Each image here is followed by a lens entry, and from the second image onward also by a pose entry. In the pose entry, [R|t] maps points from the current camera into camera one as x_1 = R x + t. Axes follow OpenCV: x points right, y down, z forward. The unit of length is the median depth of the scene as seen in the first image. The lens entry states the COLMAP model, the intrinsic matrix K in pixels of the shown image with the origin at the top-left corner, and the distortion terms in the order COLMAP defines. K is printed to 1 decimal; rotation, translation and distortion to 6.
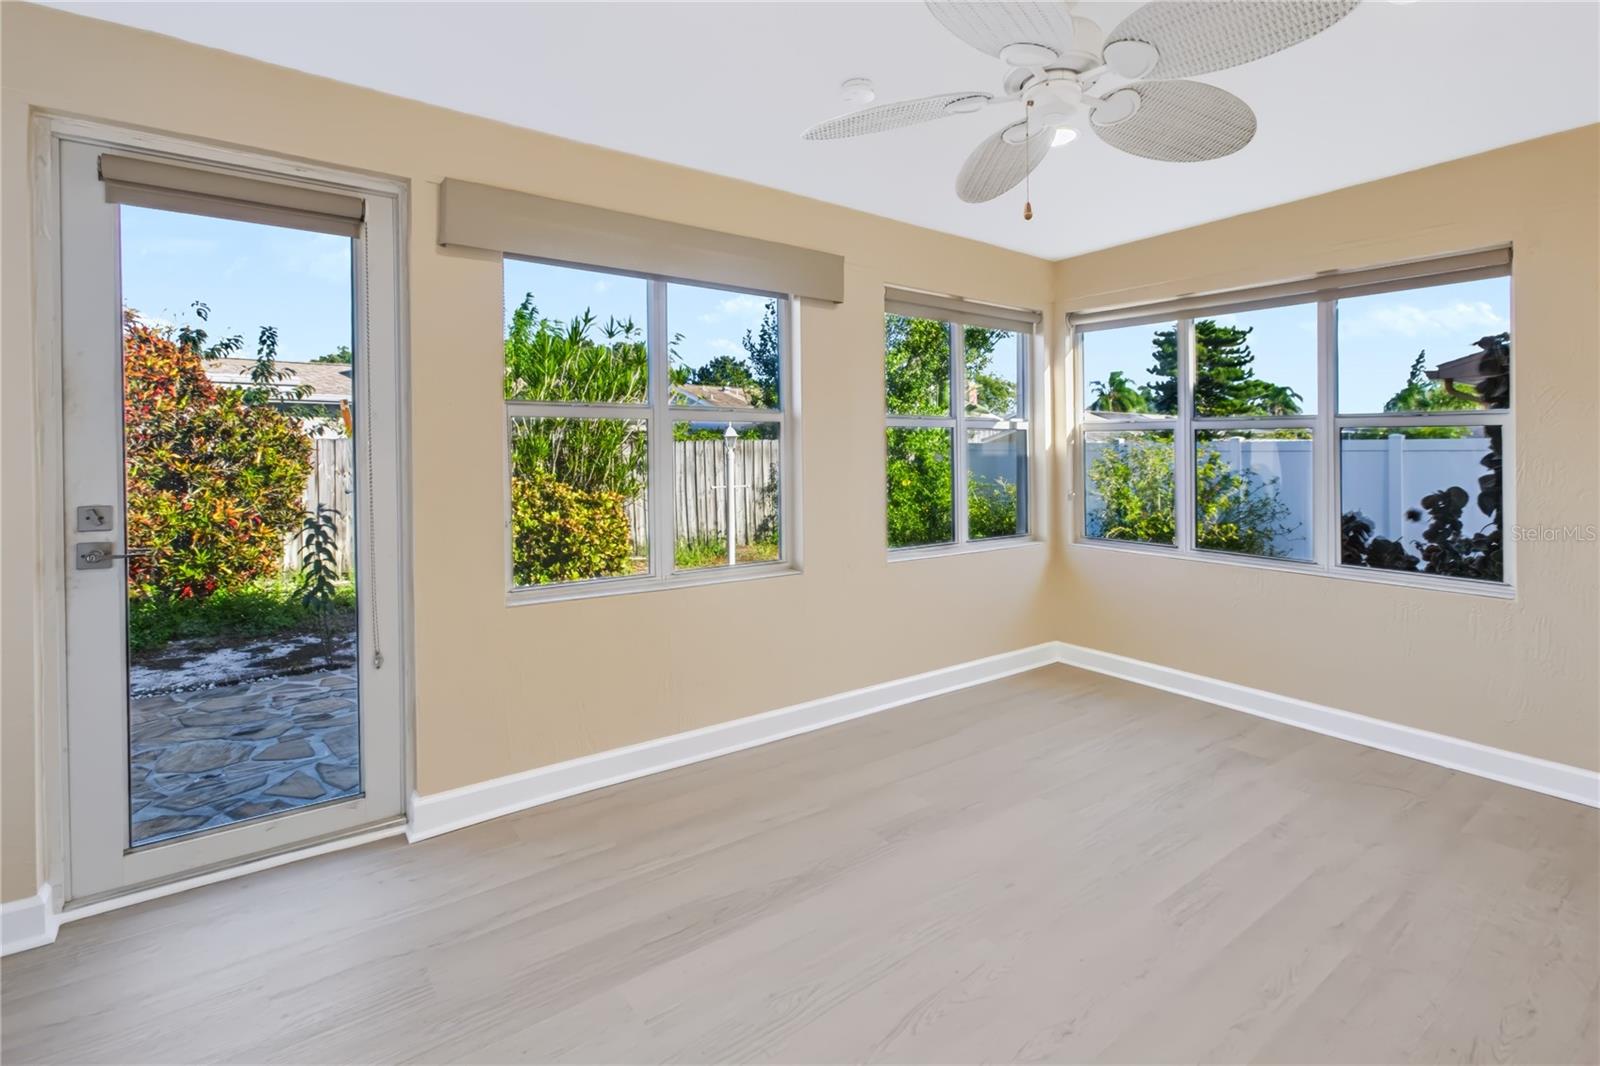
lens RADIAL K [[743.8, 0, 792.4], [0, 743.8, 476.7], [0, 0, 1]] dist [-0.032750, 0.021113]
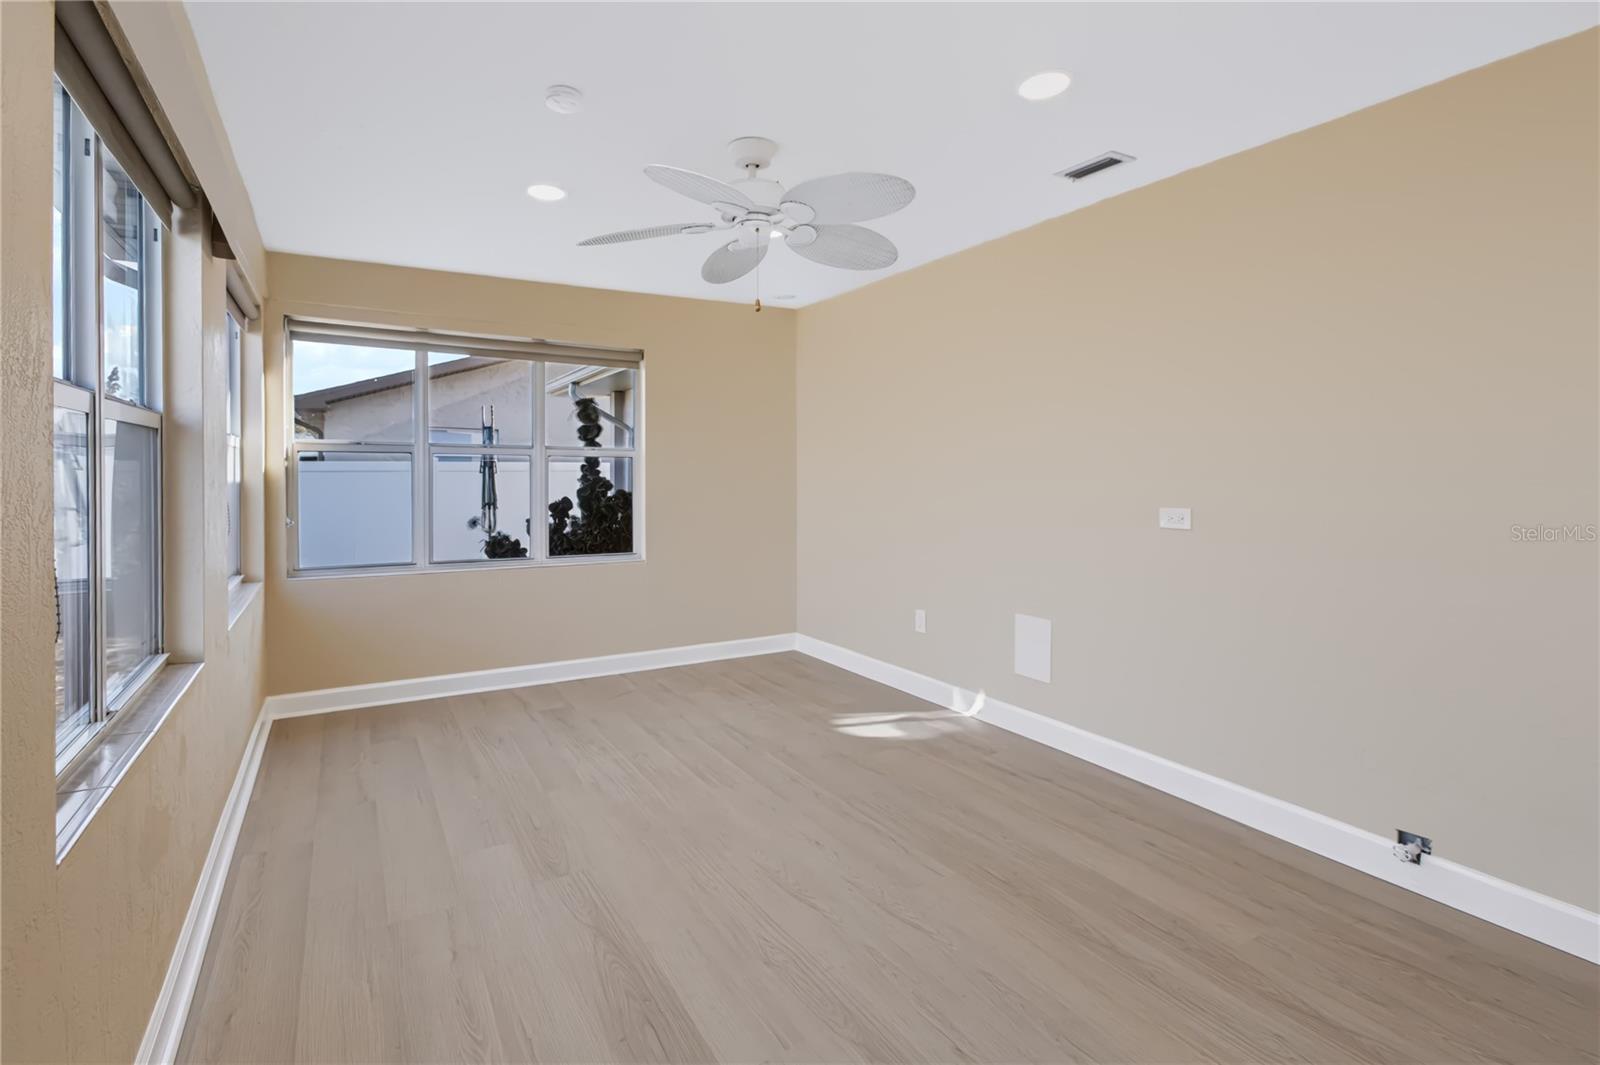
lens RADIAL K [[735.5, 0, 796.5], [0, 735.5, 492.0], [0, 0, 1]] dist [-0.002499, 0.000365]
pose [[0.062800, -0.022578, 0.997771, -0.779817], [0.029703, 0.999343, 0.020744, -0.020858], [-0.997584, 0.028334, 0.063429, 0.602665]]
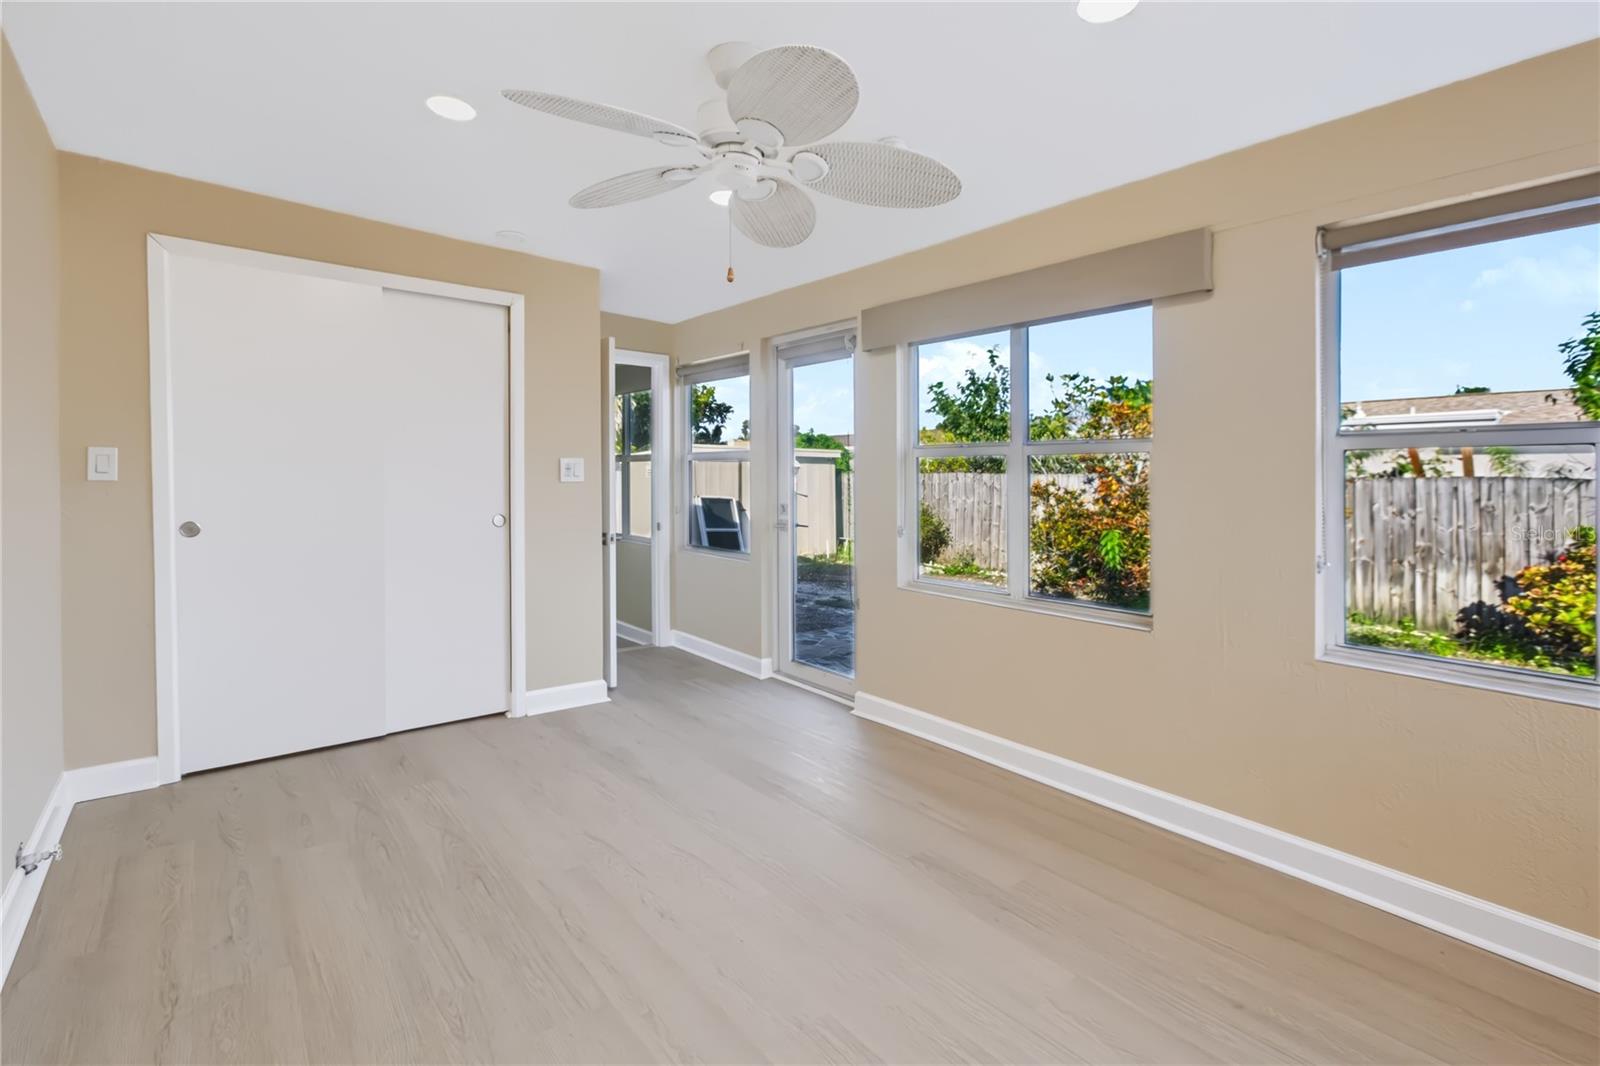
lens RADIAL K [[735.5, 0, 796.5], [0, 735.5, 492.5], [0, 0, 1]] dist [-0.002499, 0.000365]
pose [[0.068037, 0.018736, -0.997507, 1.098466], [-0.047448, 0.998753, 0.015523, -0.022071], [0.996554, 0.046273, 0.068841, 0.727683]]
